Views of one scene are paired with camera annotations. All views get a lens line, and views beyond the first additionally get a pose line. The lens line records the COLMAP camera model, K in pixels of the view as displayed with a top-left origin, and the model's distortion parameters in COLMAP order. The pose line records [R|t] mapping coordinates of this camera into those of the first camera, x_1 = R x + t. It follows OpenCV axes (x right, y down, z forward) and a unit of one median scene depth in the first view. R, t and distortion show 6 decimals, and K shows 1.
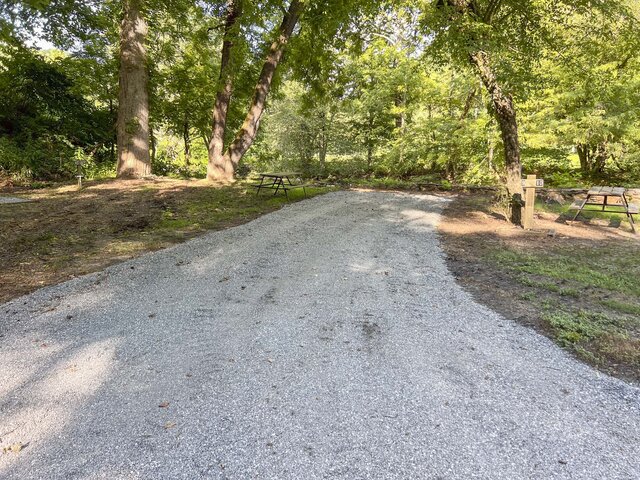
lens RADIAL K [[476.5, 0, 319.4], [0, 476.5, 241.5], [0, 0, 1]] dist [0.023746, -0.014802]
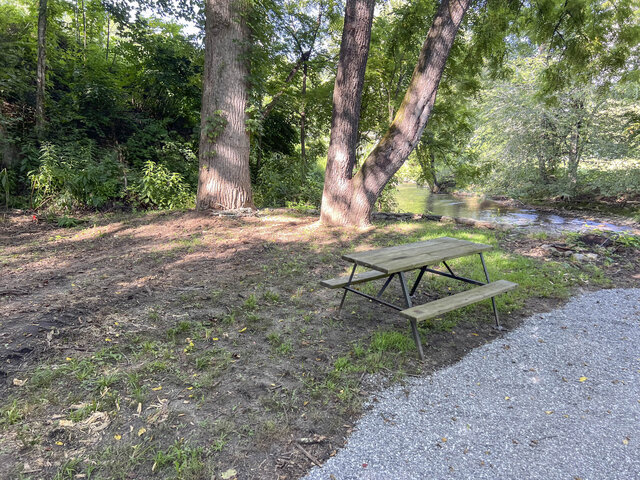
lens RADIAL K [[476.5, 0, 320.0], [0, 476.5, 240.8], [0, 0, 1]] dist [0.023746, -0.014802]
pose [[0.888968, 0.083190, -0.450350, 0.002495], [-0.085995, 0.996193, 0.014269, -0.079785], [0.449823, 0.026043, 0.892738, 0.361935]]
